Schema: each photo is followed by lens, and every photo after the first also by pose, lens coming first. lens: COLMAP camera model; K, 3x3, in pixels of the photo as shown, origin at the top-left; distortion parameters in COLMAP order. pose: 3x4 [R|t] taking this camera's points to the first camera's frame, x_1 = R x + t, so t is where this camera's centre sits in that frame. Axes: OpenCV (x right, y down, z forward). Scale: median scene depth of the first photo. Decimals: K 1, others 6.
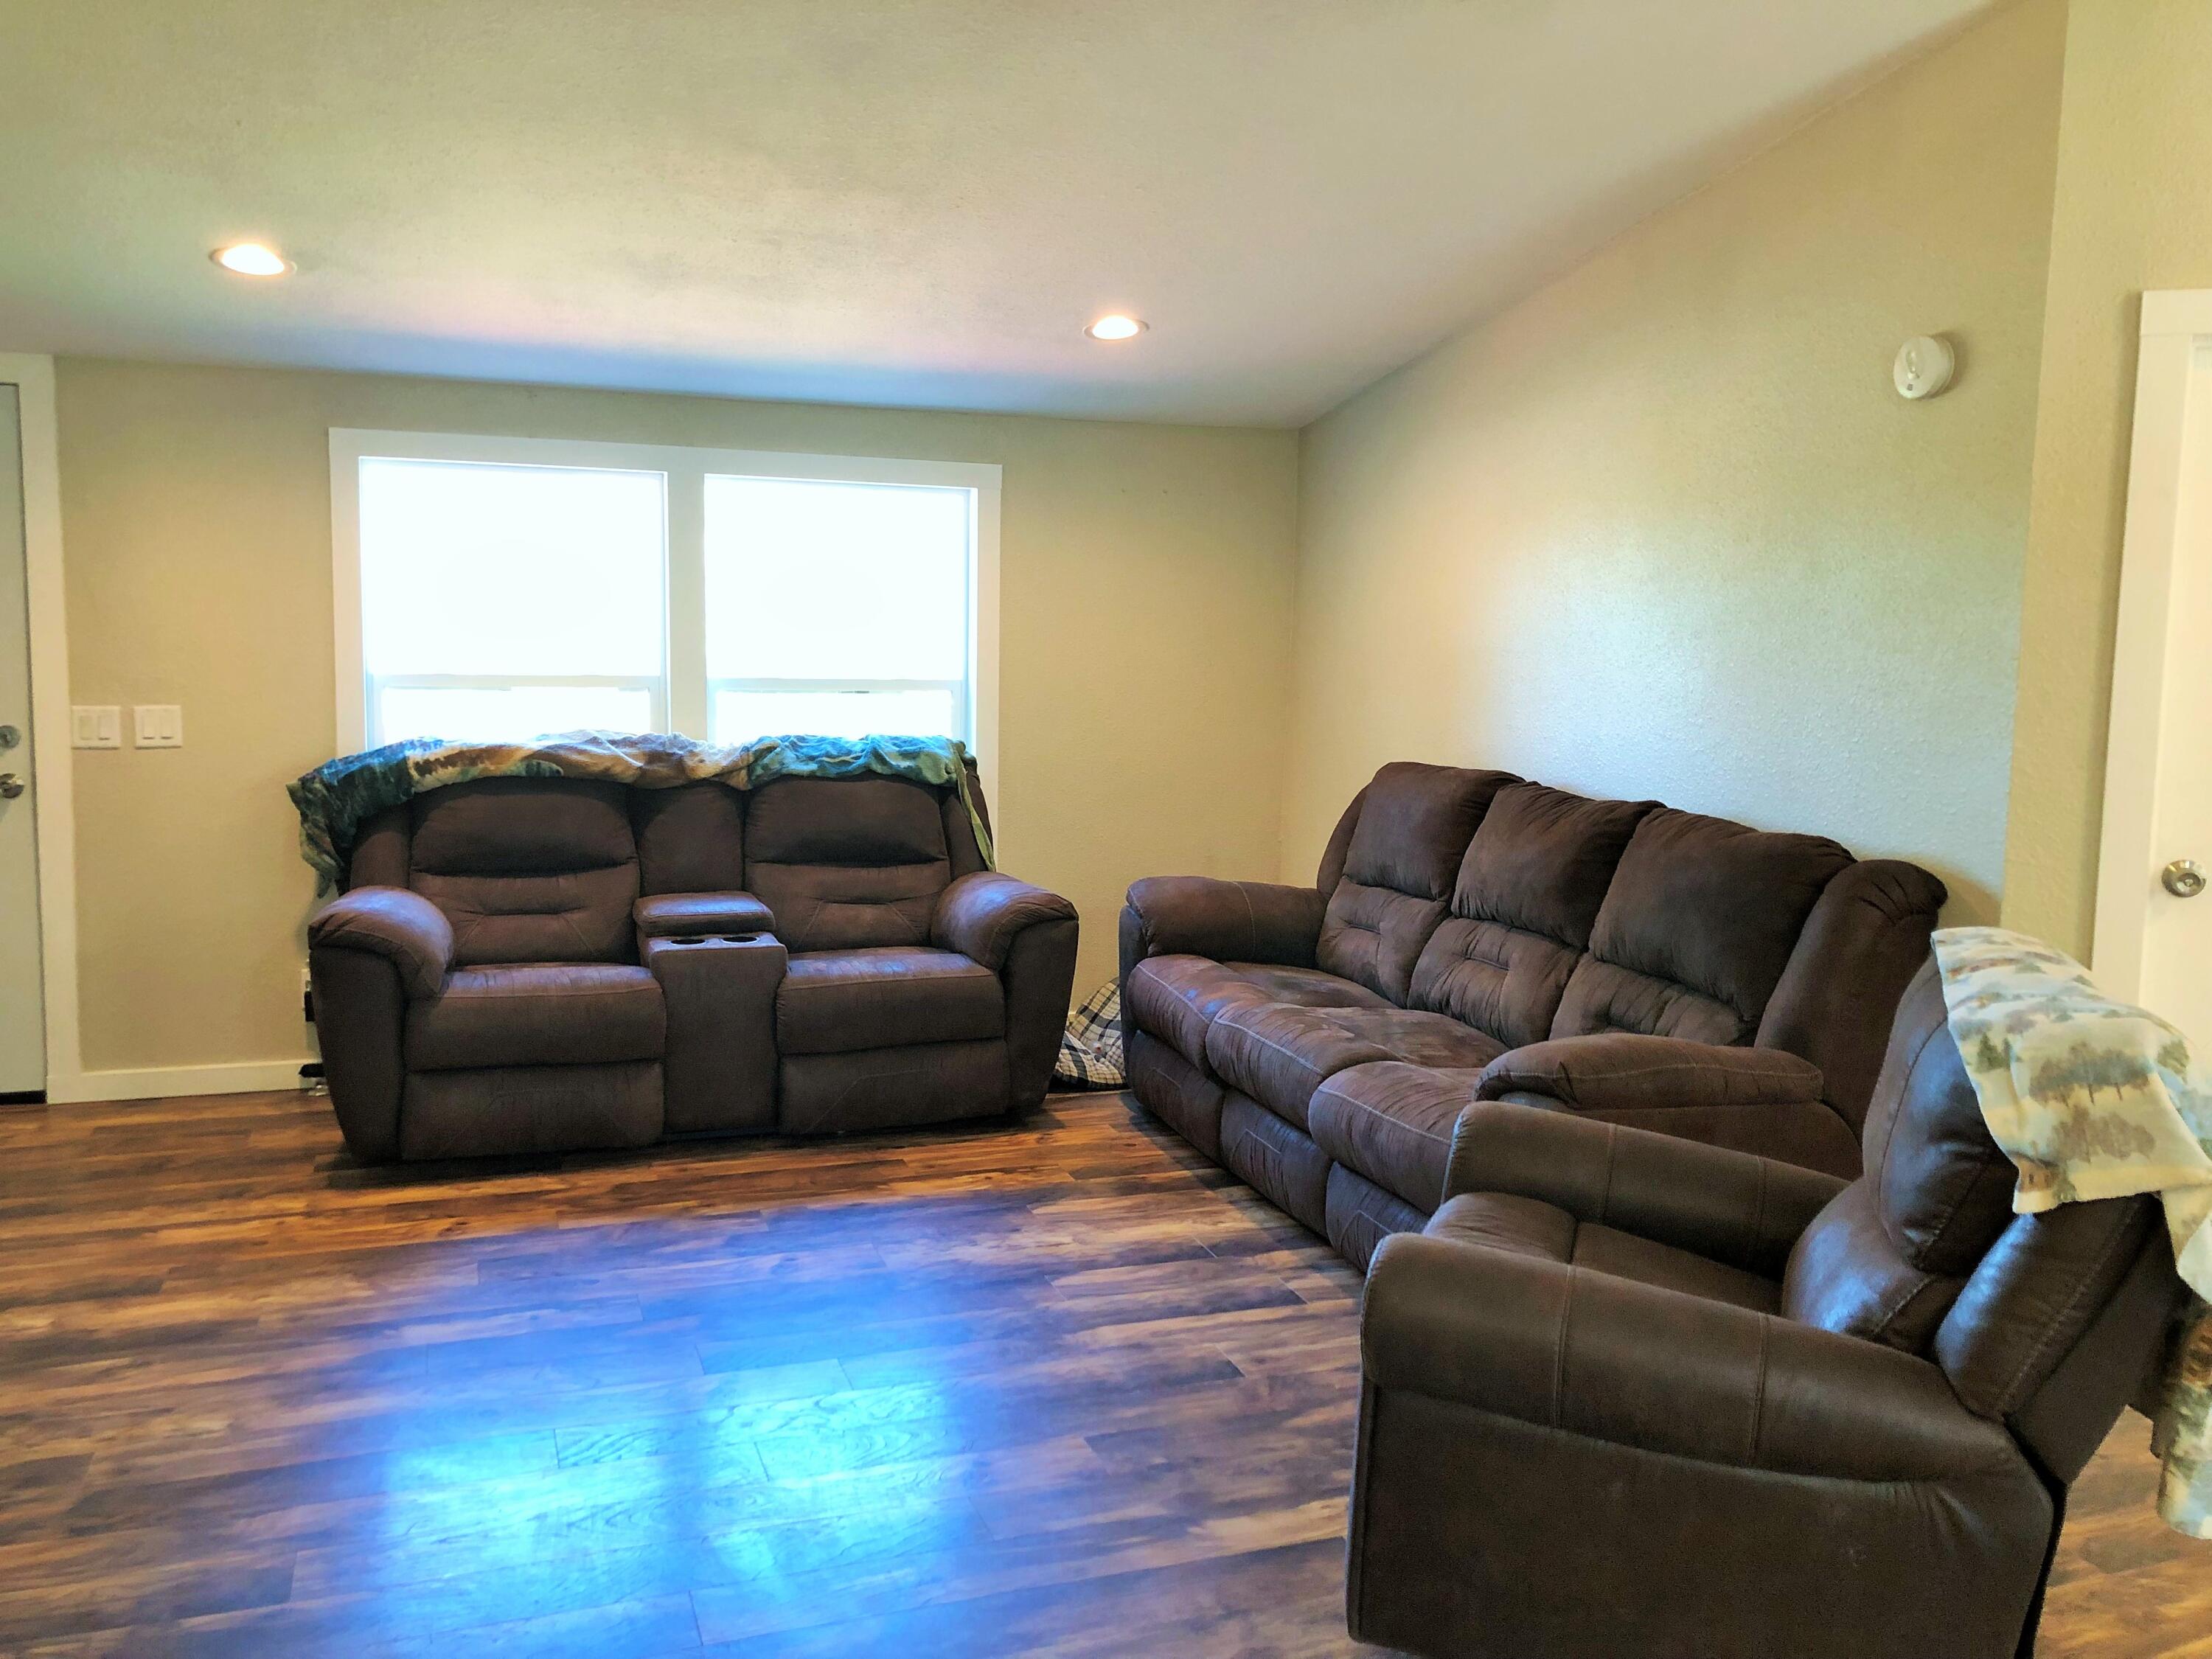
lens RADIAL K [[1804.0, 0, 1090.4], [0, 1804.0, 824.5], [0, 0, 1]] dist [0.035512, -0.027856]
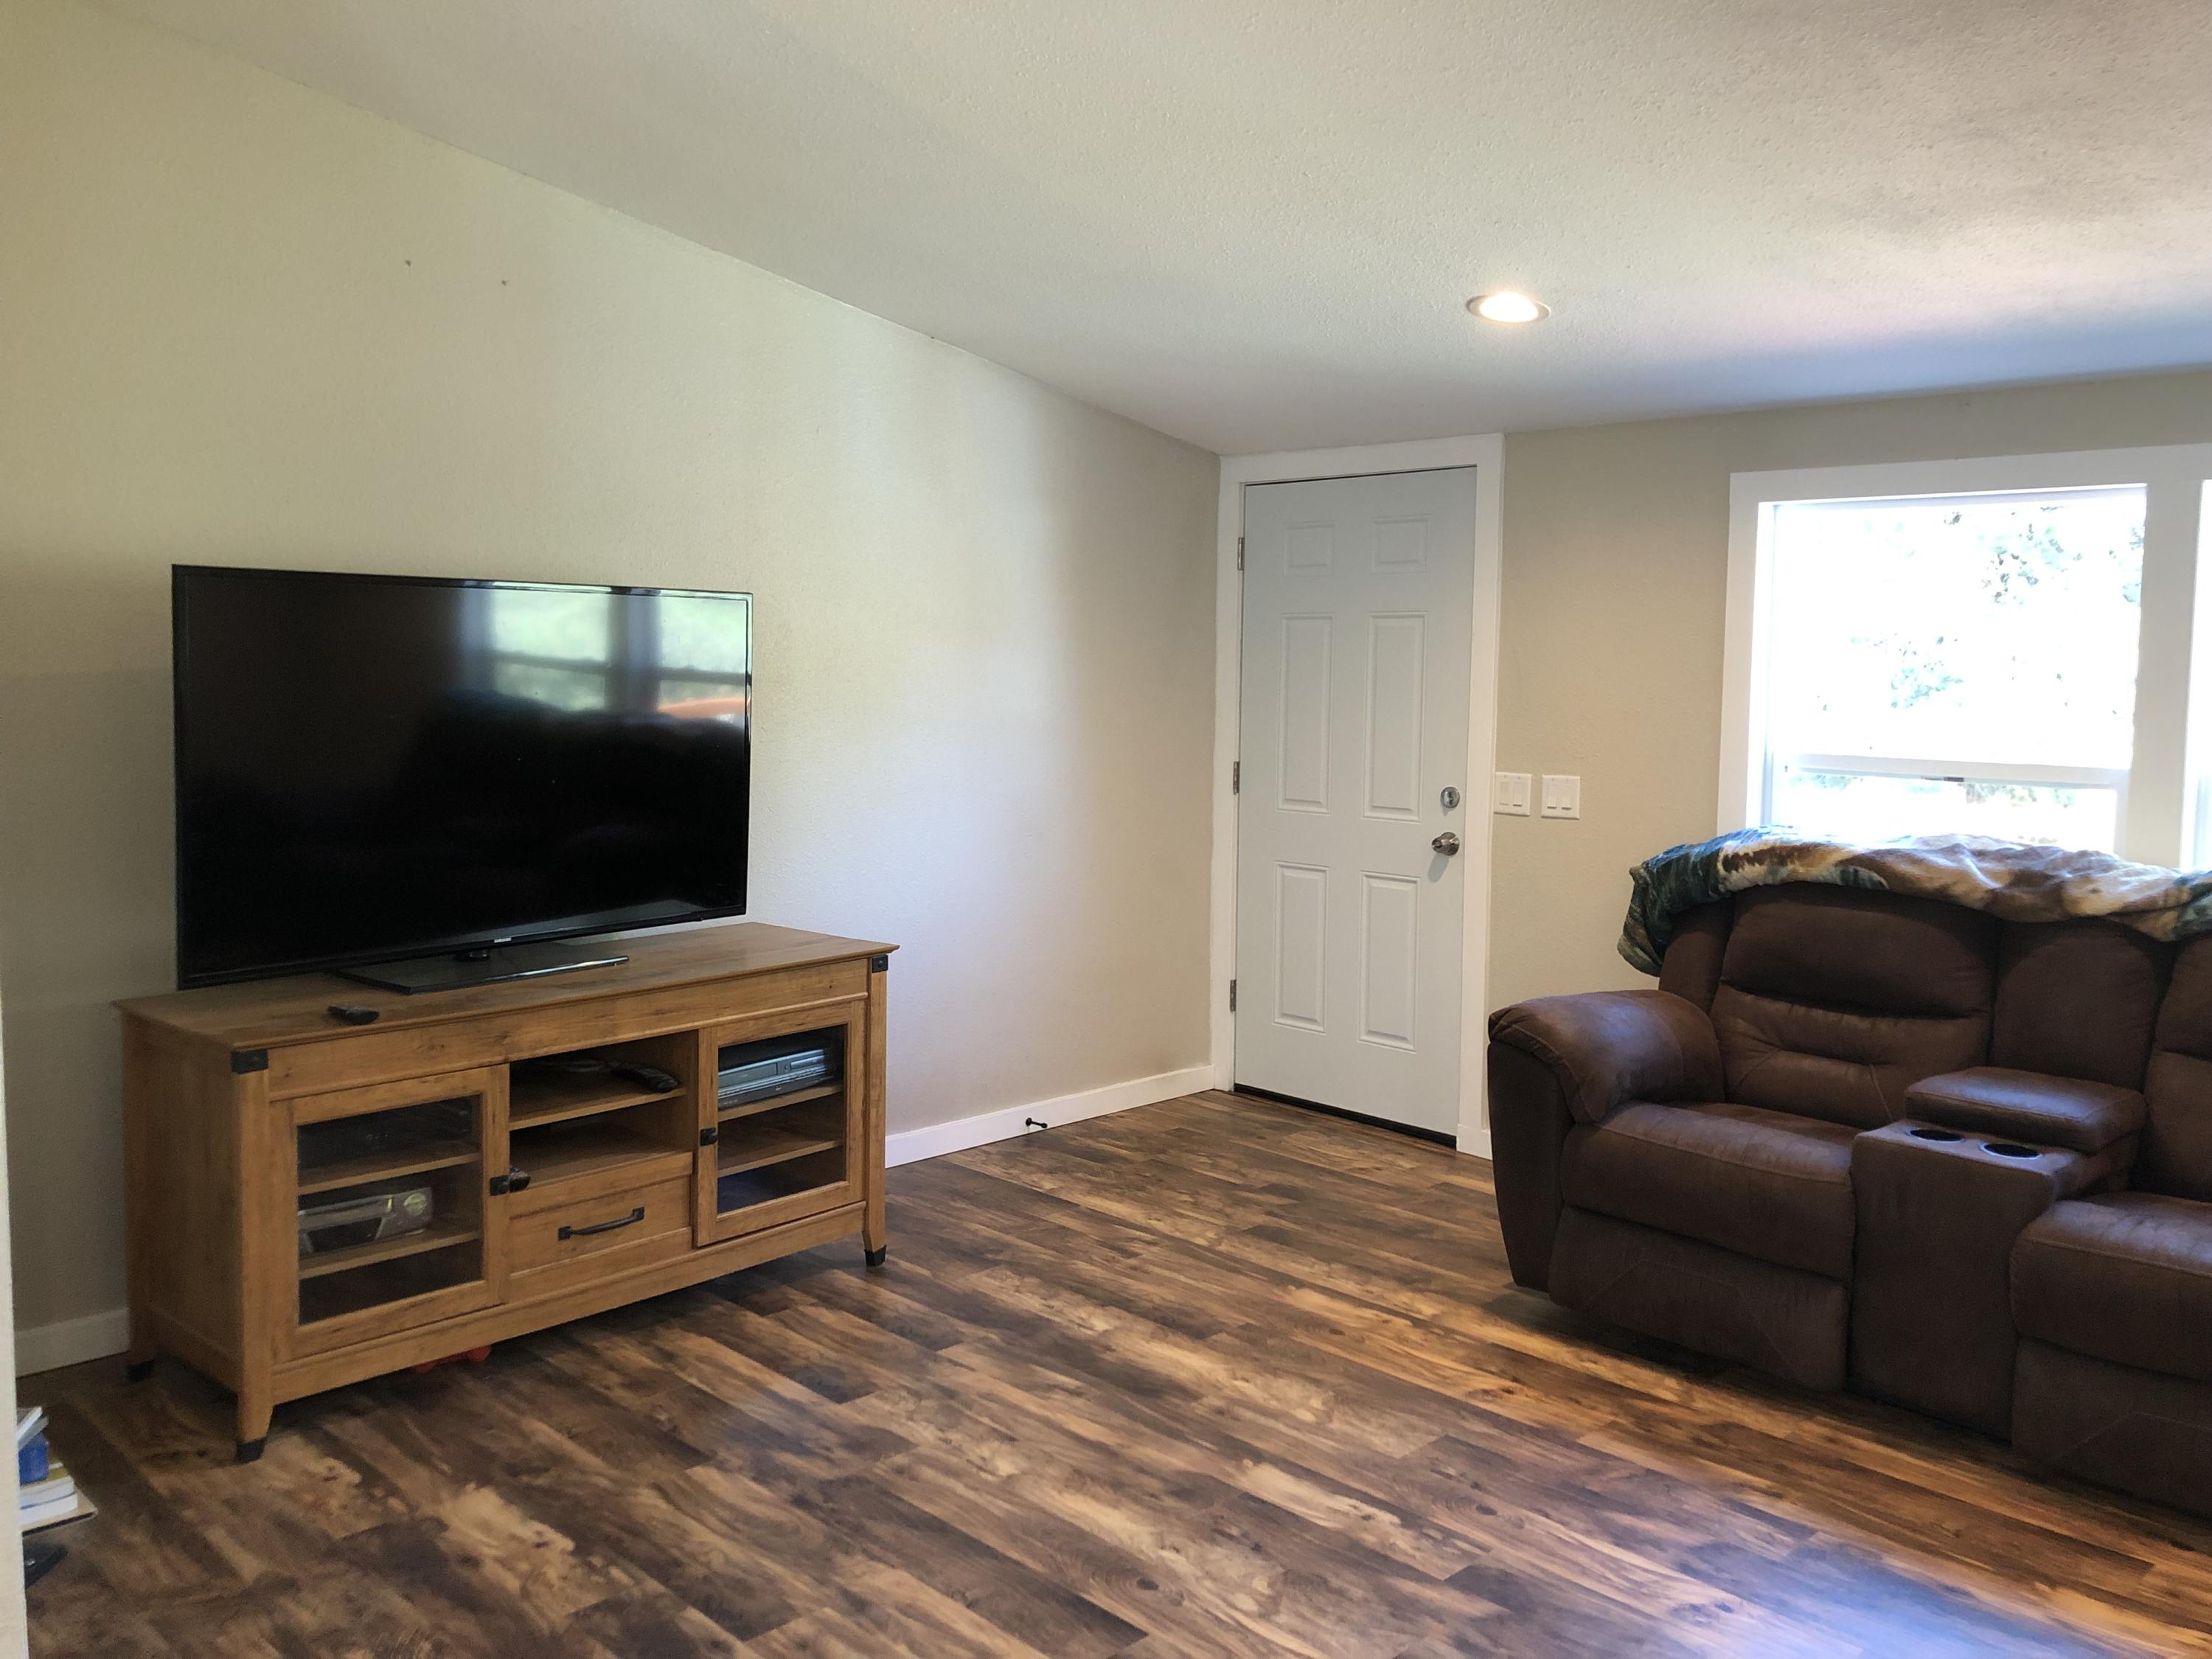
lens RADIAL K [[1804.0, 0, 1098.6], [0, 1804.0, 825.5], [0, 0, 1]] dist [0.035512, -0.027856]
pose [[0.412384, 0.073149, -0.908069, 0.309299], [-0.109358, 0.993538, 0.030370, -0.046507], [0.904423, 0.086781, 0.417718, 0.417912]]
